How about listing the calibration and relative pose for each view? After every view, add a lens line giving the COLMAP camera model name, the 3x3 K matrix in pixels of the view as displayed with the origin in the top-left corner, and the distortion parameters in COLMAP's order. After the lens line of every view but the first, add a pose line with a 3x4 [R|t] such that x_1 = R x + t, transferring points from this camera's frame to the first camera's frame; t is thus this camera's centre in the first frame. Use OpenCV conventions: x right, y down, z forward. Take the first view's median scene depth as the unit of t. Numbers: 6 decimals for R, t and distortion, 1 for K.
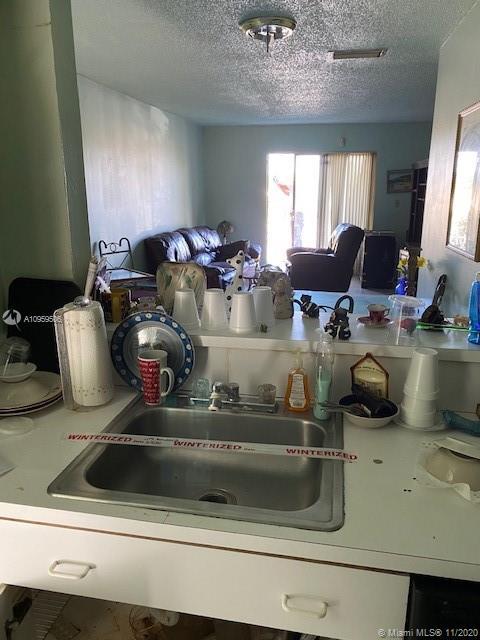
lens RADIAL K [[498.8, 0, 240.0], [0, 498.8, 320.0], [0, 0, 1]] dist [0.009775, 0.000284]
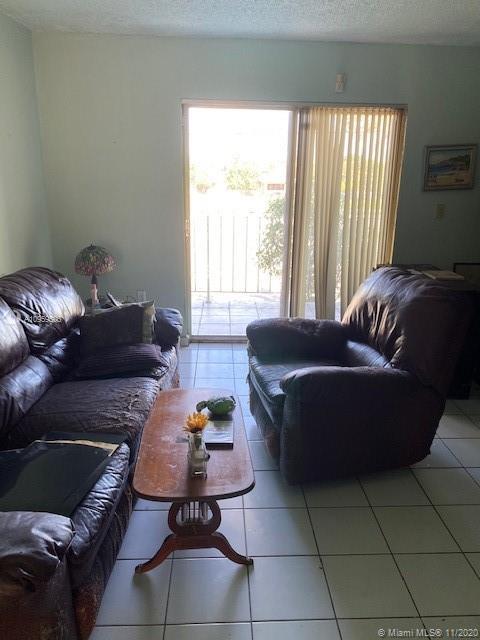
lens RADIAL K [[483.0, 0, 240.1], [0, 483.0, 302.3], [0, 0, 1]] dist [0.005771, 0.000193]
pose [[0.974750, -0.036918, 0.220226, 0.001047], [0.036581, 0.999315, 0.005607, -0.151912], [-0.220282, 0.002590, 0.975433, 0.568676]]
